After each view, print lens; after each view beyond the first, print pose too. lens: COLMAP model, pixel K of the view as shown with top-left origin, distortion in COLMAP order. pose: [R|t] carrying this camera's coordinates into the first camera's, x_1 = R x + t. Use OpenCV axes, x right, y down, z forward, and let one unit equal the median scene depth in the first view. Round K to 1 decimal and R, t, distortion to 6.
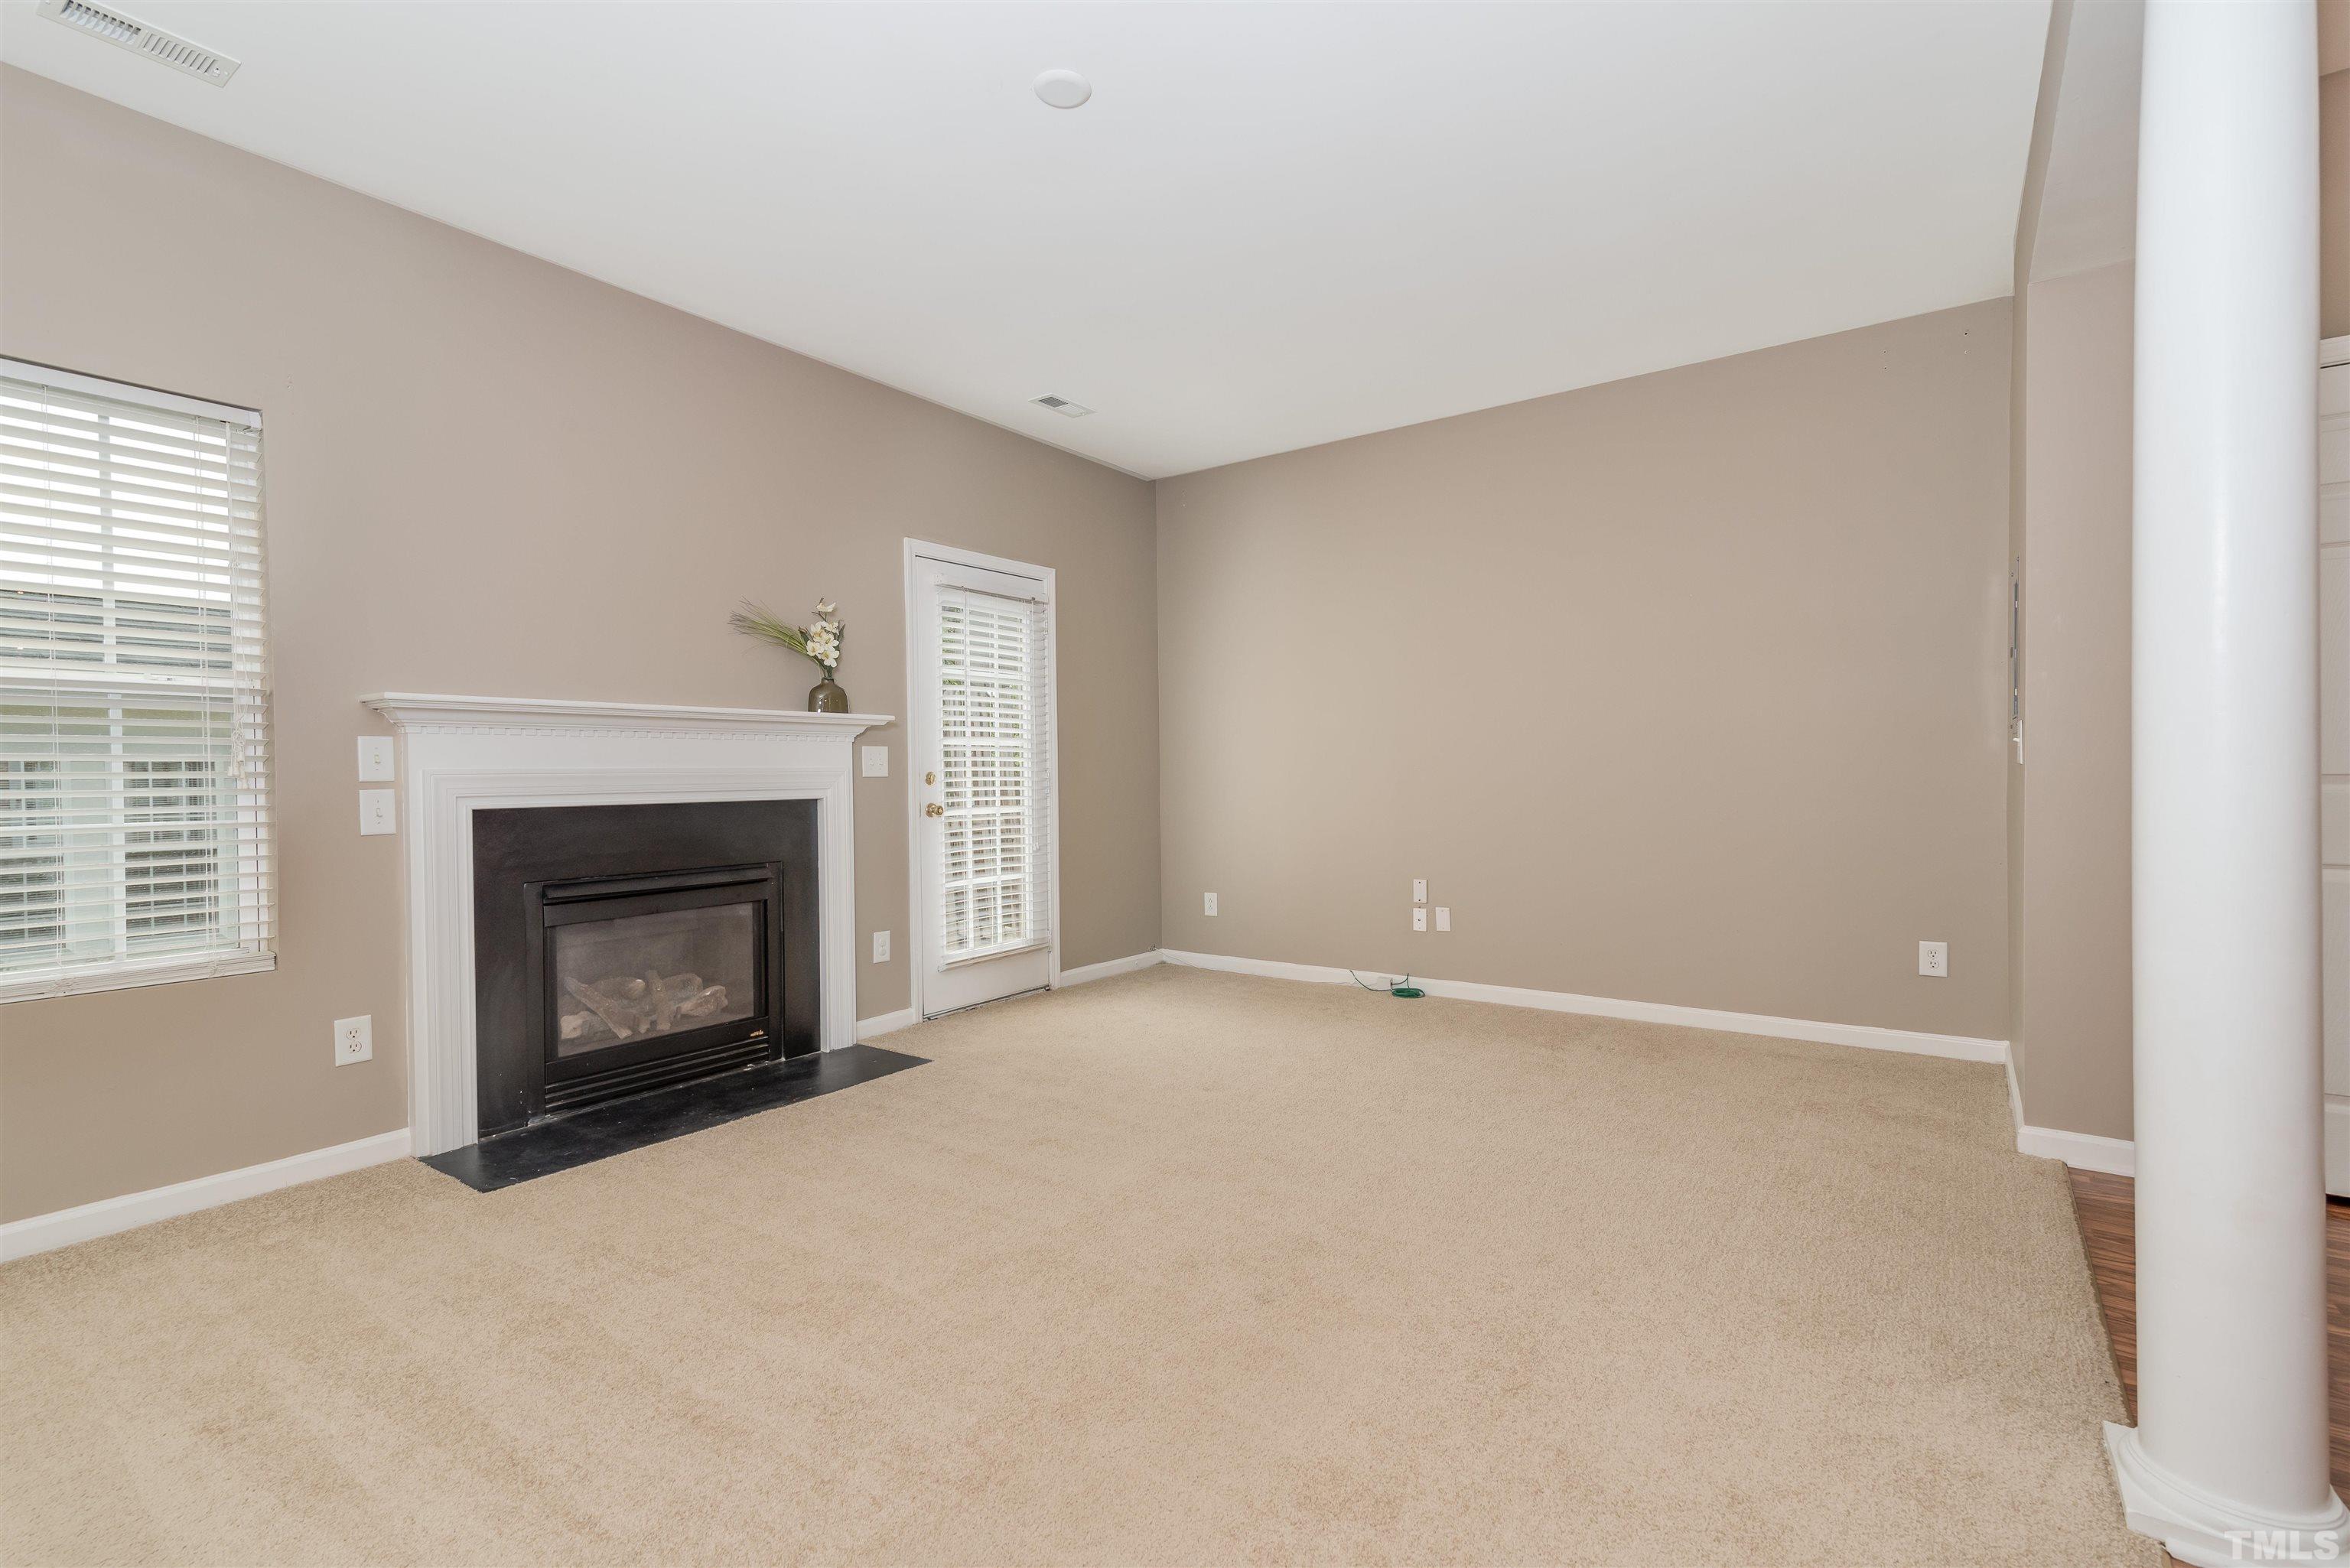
lens RADIAL K [[1117.1, 0, 1190.4], [0, 1117.1, 796.5], [0, 0, 1]] dist [0.013658, -0.002639]
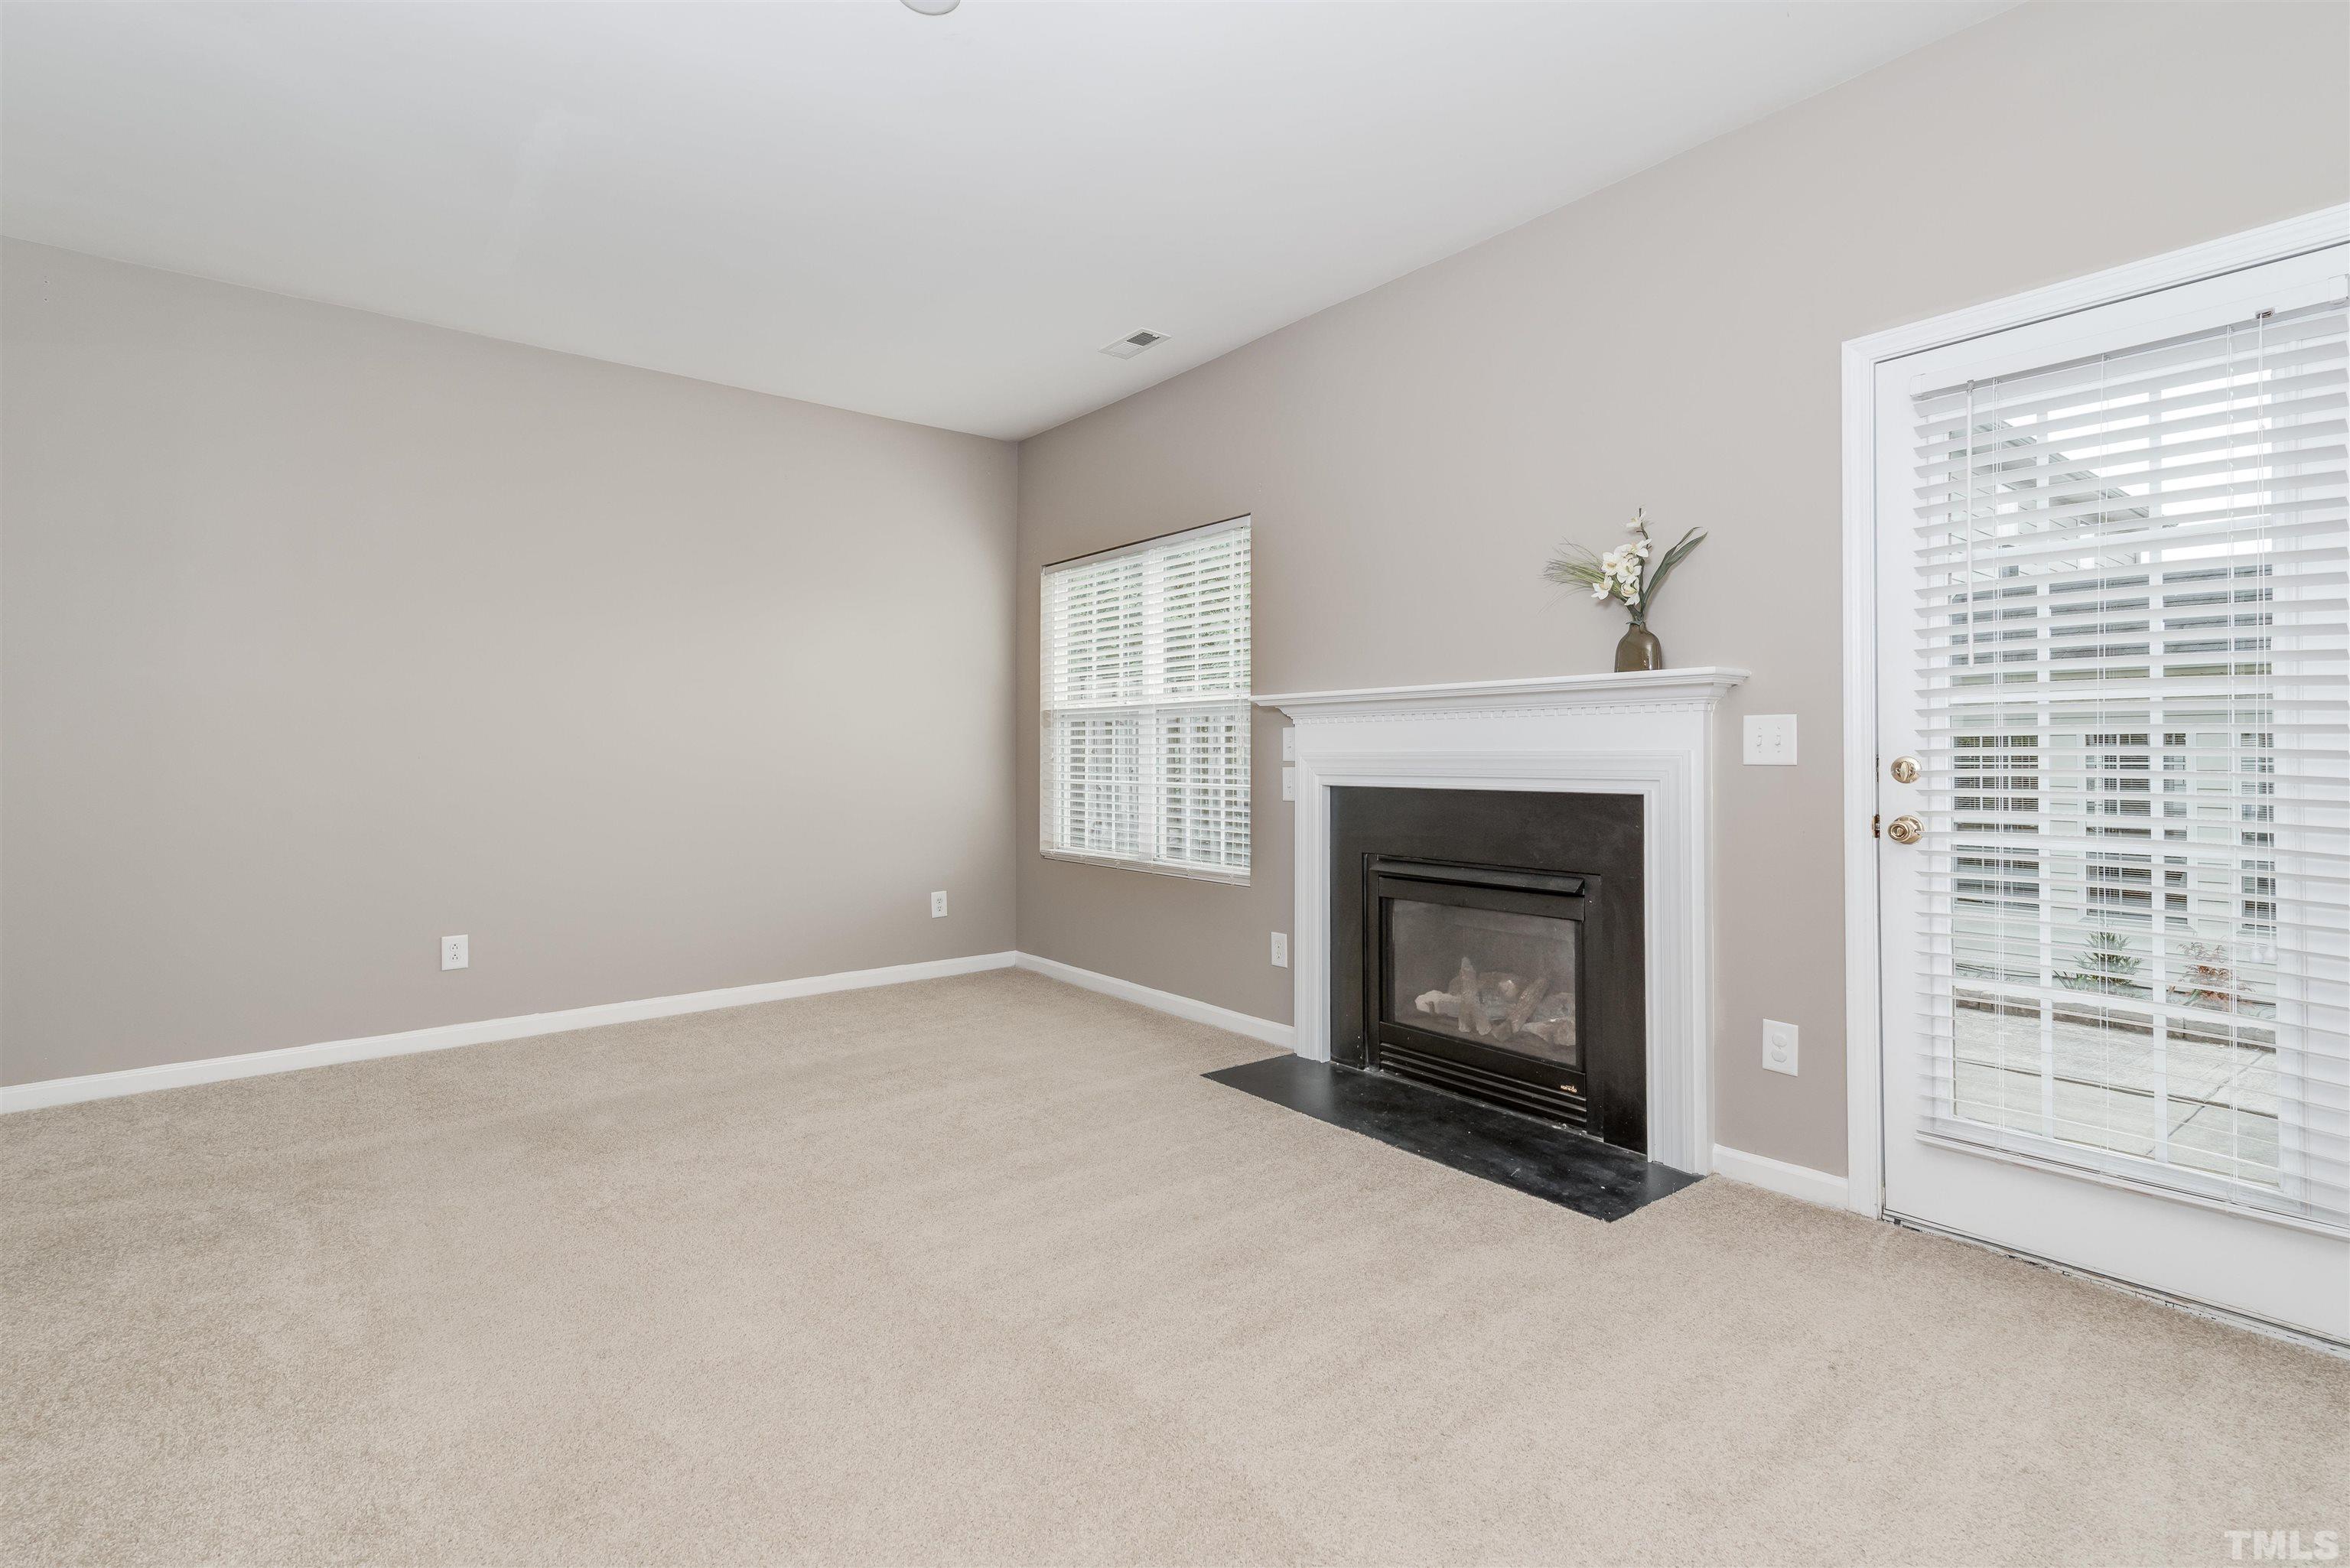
lens RADIAL K [[1117.1, 0, 1175.1], [0, 1117.1, 765.8], [0, 0, 1]] dist [0.013658, -0.002639]
pose [[-0.297222, 0.011351, -0.954741, 0.442737], [-0.024255, 0.999517, 0.019434, -0.023100], [0.954500, 0.028934, -0.296803, 0.965112]]
